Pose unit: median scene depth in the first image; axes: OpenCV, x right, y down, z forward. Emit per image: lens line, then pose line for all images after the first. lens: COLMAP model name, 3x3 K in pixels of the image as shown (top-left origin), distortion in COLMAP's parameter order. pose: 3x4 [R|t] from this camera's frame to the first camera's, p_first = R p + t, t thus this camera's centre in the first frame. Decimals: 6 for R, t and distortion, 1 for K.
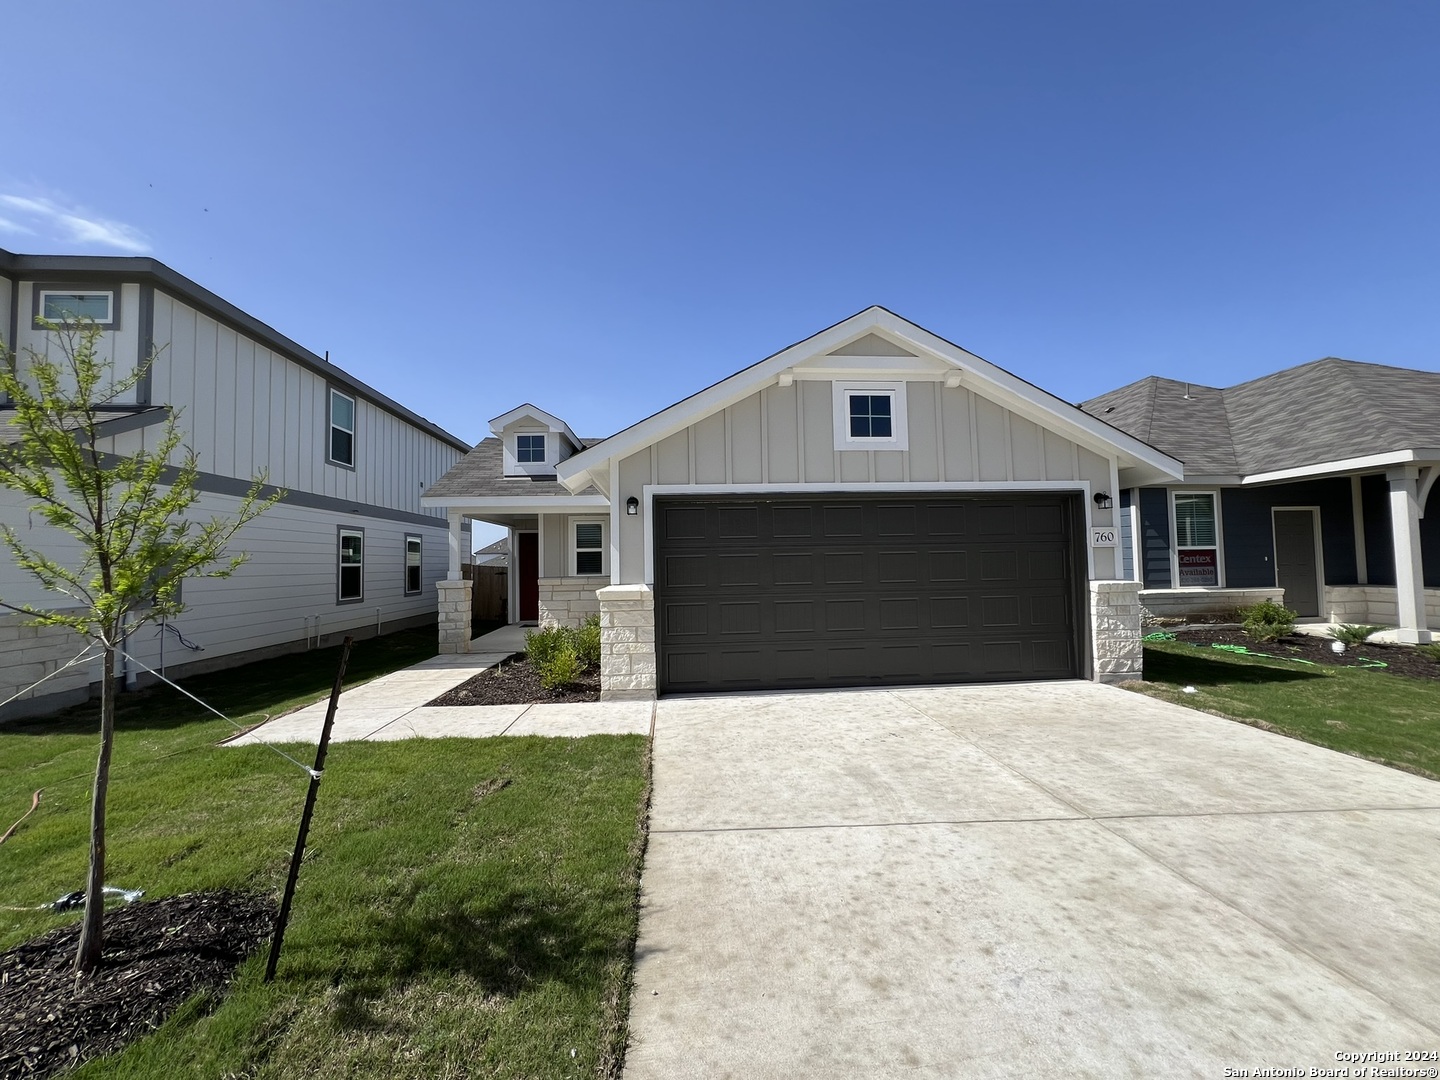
lens RADIAL K [[575.8, 0, 720.0], [0, 575.8, 540.0], [0, 0, 1]] dist [-0.001404, 0.000041]
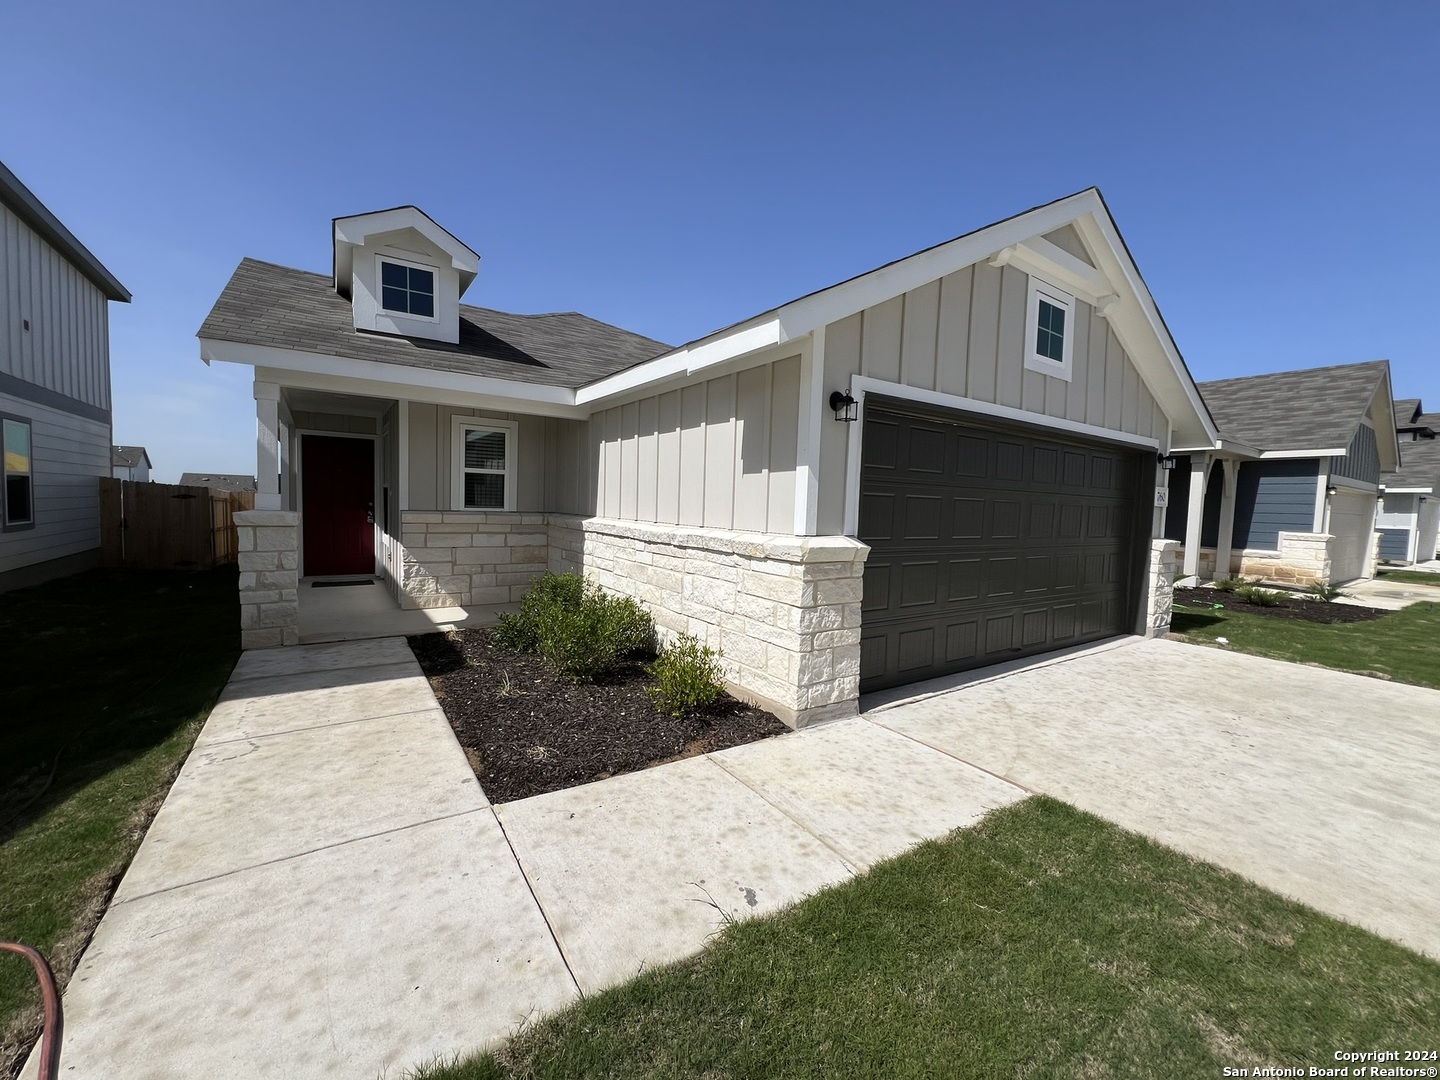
lens RADIAL K [[575.8, 0, 720.0], [0, 575.8, 540.0], [0, 0, 1]] dist [-0.001404, 0.000041]
pose [[0.873156, 0.014400, 0.487229, -0.542580], [-0.065995, 0.993852, 0.088895, 0.033608], [-0.482954, -0.109774, 0.868738, 0.508948]]
